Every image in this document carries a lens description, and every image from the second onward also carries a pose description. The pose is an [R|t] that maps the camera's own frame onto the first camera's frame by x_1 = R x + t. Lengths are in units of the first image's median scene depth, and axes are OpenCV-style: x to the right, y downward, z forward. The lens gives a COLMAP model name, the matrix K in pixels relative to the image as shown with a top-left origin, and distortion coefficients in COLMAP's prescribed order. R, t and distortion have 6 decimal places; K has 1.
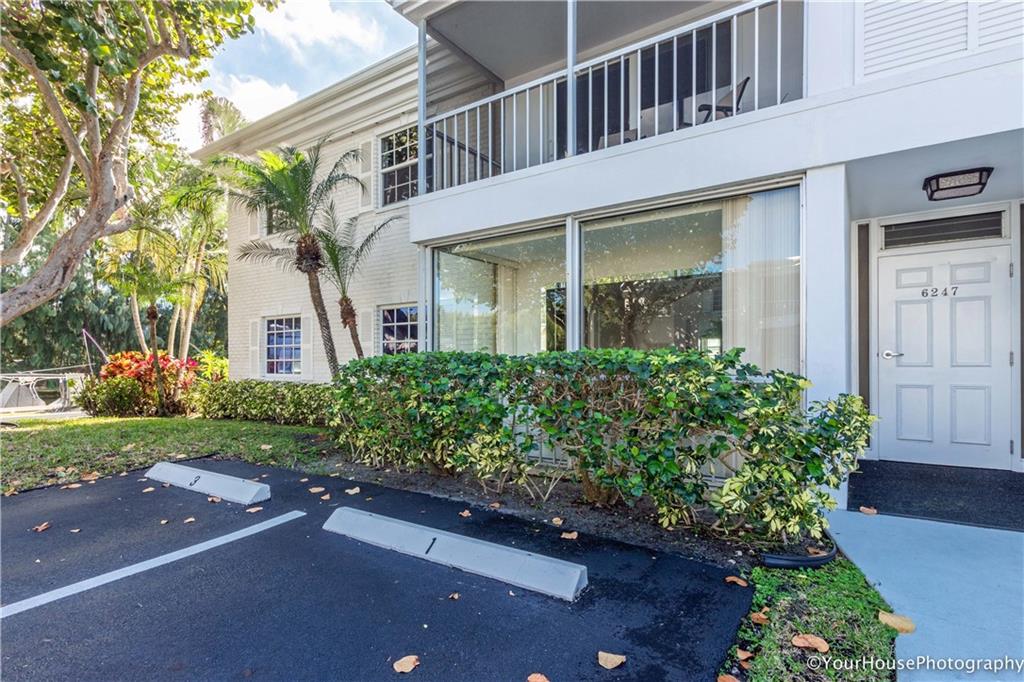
lens RADIAL K [[509.3, 0, 448.0], [0, 509.3, 361.9], [0, 0, 1]] dist [-0.001209, -0.000970]
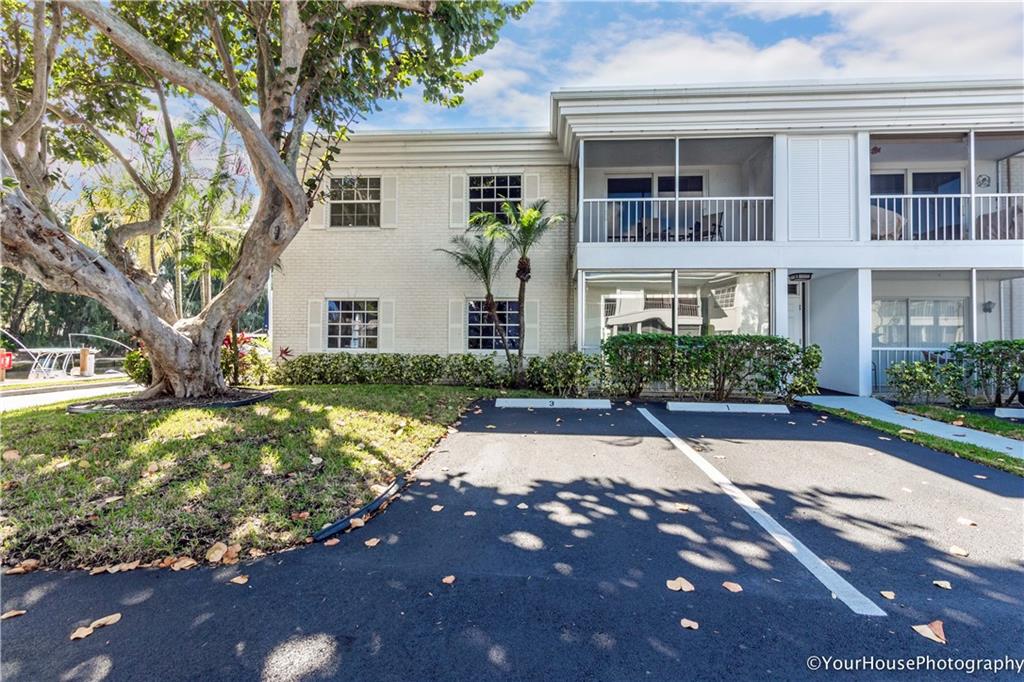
lens RADIAL K [[482.9, 0, 513.8], [0, 482.9, 333.2], [0, 0, 1]] dist [0.002187, 0.000373]
pose [[0.845138, 0.019423, 0.534195, -0.873235], [-0.009582, 0.999730, -0.021190, 0.013010], [-0.534462, 0.012790, 0.845096, -0.194084]]
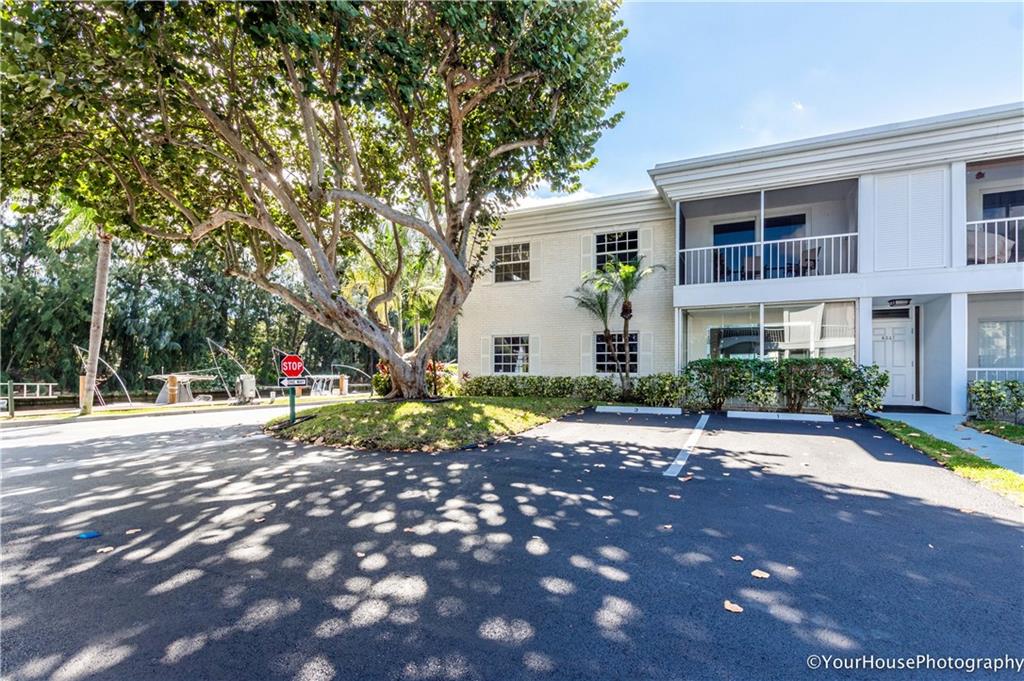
lens RADIAL K [[472.8, 0, 513.2], [0, 472.8, 370.9], [0, 0, 1]] dist [0.000089, 0.000104]
pose [[0.979767, 0.004358, 0.200093, -0.881111], [-0.004522, 0.999990, 0.000364, 0.026380], [-0.200089, -0.001262, 0.979777, -0.625745]]
